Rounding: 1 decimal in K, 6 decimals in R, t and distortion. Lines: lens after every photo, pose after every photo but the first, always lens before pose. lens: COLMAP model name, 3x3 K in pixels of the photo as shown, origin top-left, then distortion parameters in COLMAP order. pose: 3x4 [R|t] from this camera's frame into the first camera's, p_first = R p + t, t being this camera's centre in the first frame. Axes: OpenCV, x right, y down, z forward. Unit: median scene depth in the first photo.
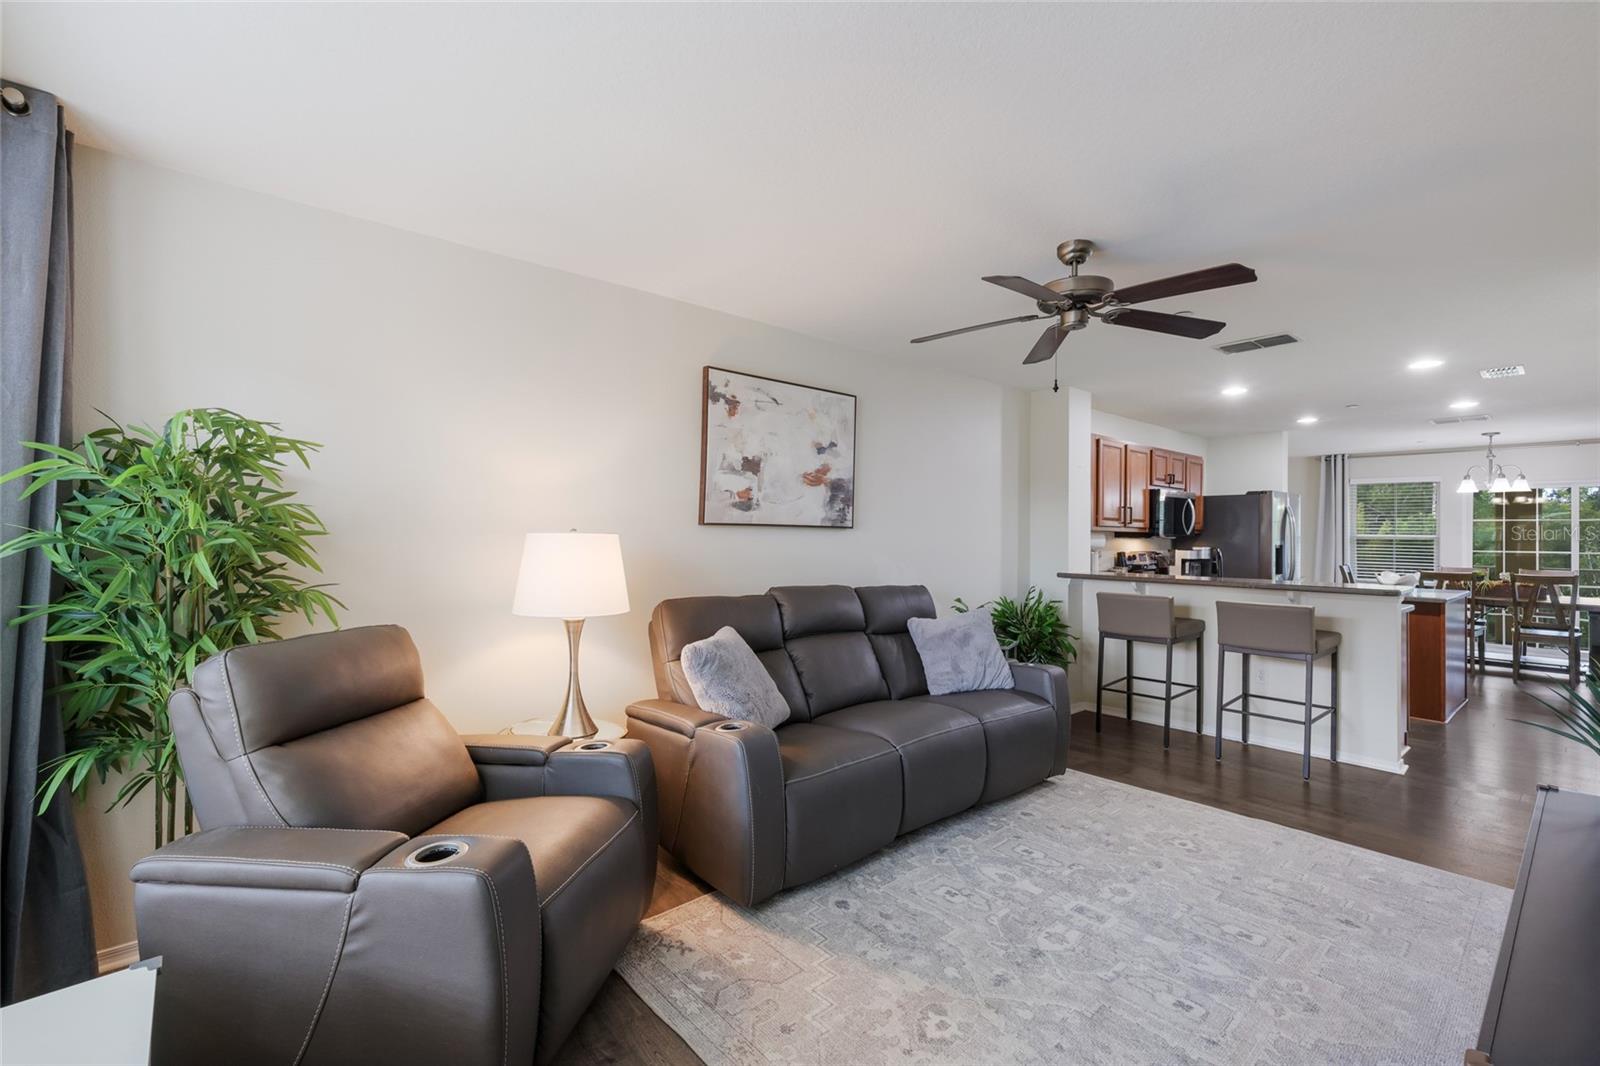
lens RADIAL K [[691.9, 0, 792.8], [0, 691.9, 527.9], [0, 0, 1]] dist [0.003489, 0.000155]
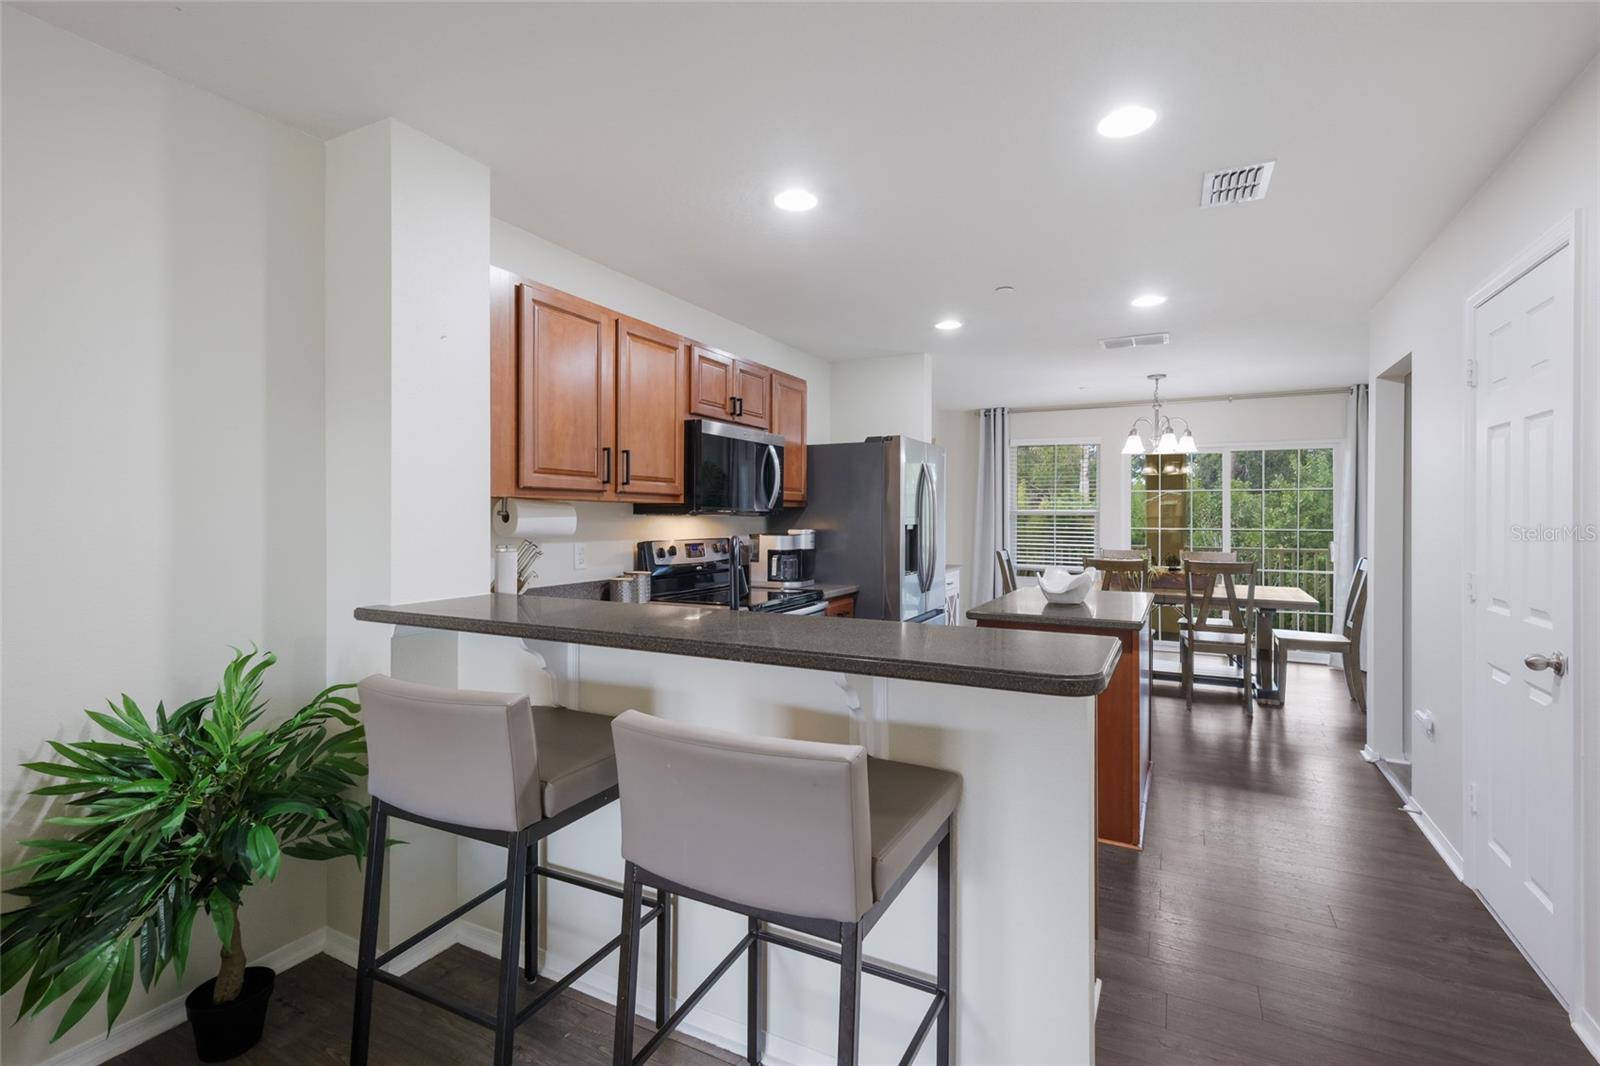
lens RADIAL K [[730.1, 0, 783.8], [0, 730.1, 512.3], [0, 0, 1]] dist [0.008294, 0.000408]
pose [[0.933479, -0.005435, 0.358590, 0.347293], [0.002657, 0.999963, 0.008241, 0.007565], [-0.358621, -0.006740, 0.933459, 0.414173]]
